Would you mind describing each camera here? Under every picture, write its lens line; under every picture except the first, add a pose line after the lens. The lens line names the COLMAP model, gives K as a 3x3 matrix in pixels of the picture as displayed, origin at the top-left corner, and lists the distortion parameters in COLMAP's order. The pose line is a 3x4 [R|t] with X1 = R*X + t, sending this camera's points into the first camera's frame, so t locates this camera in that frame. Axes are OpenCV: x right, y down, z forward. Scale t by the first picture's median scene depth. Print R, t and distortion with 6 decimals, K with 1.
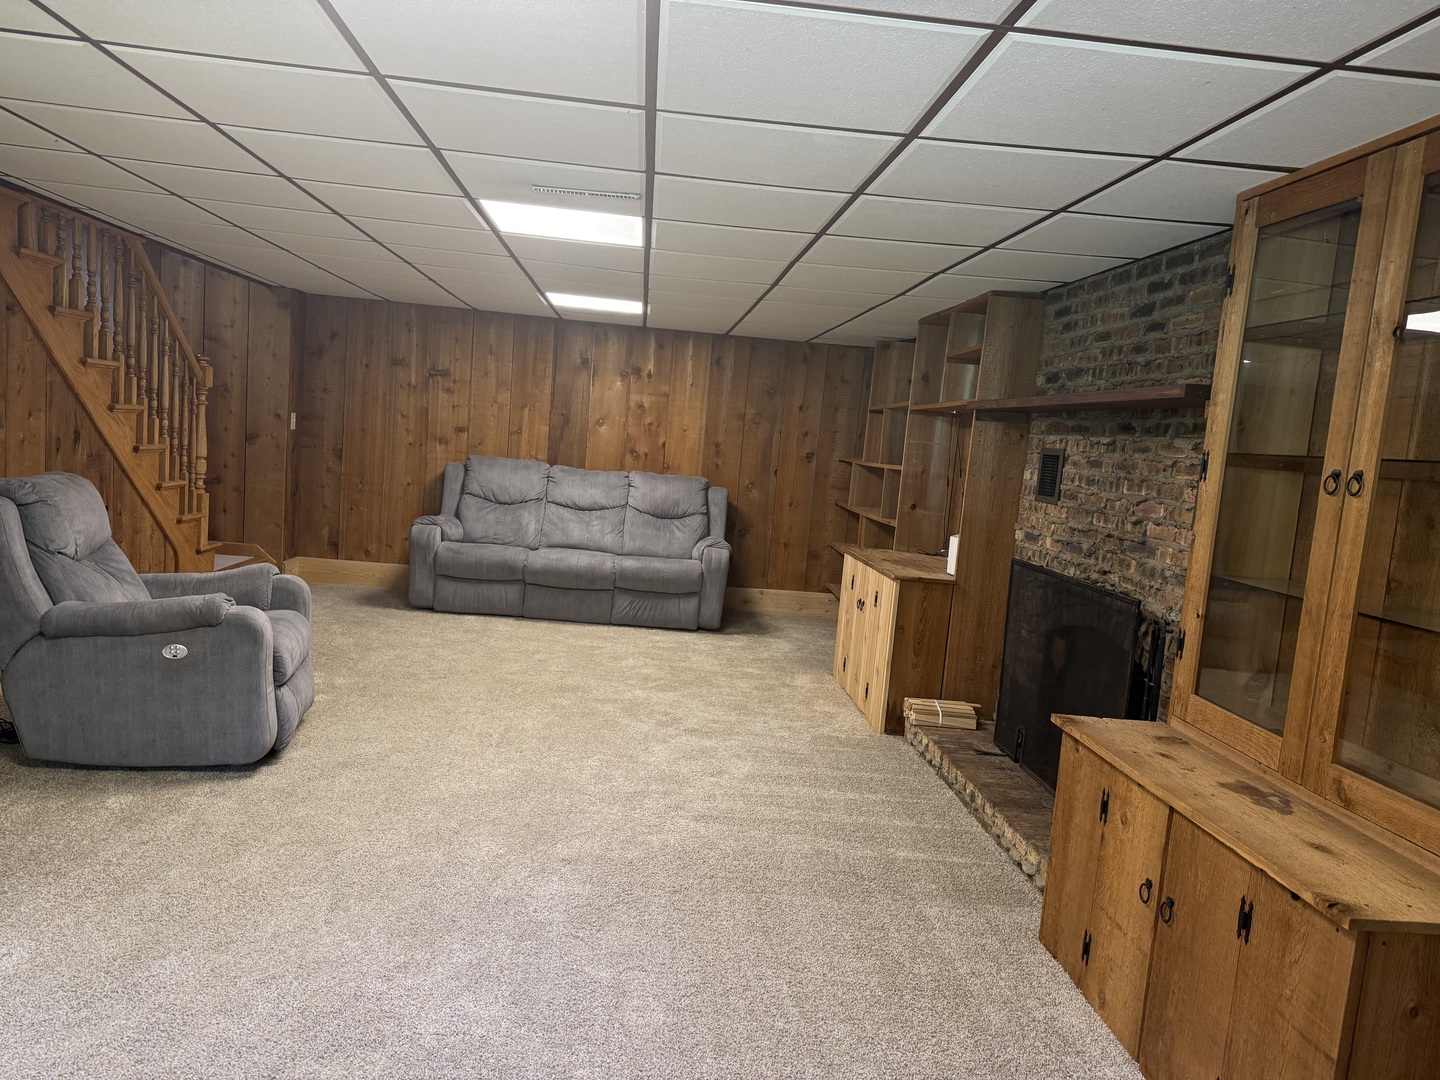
lens RADIAL K [[1021.3, 0, 712.9], [0, 1021.3, 547.8], [0, 0, 1]] dist [0.064762, -0.077116]
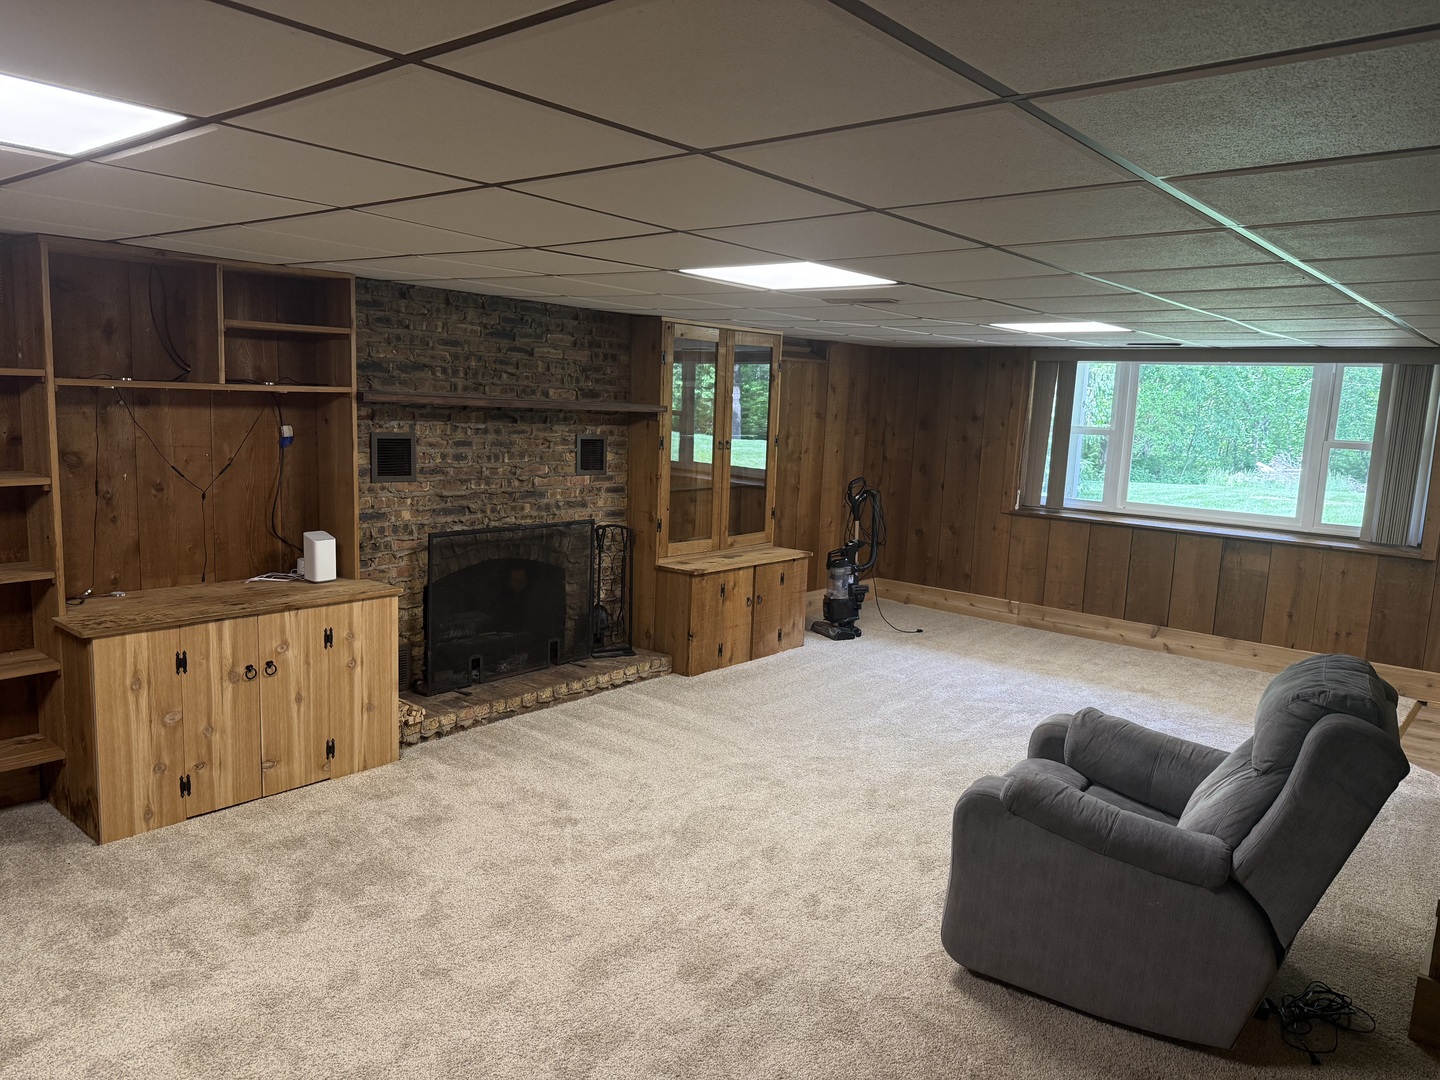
lens RADIAL K [[1021.3, 0, 729.0], [0, 1021.3, 551.4], [0, 0, 1]] dist [0.064762, -0.077116]
pose [[-0.725183, -0.221534, 0.651945, -0.720207], [-0.036380, 0.957834, 0.285010, -0.320479], [-0.687594, 0.182967, -0.702664, 1.645161]]
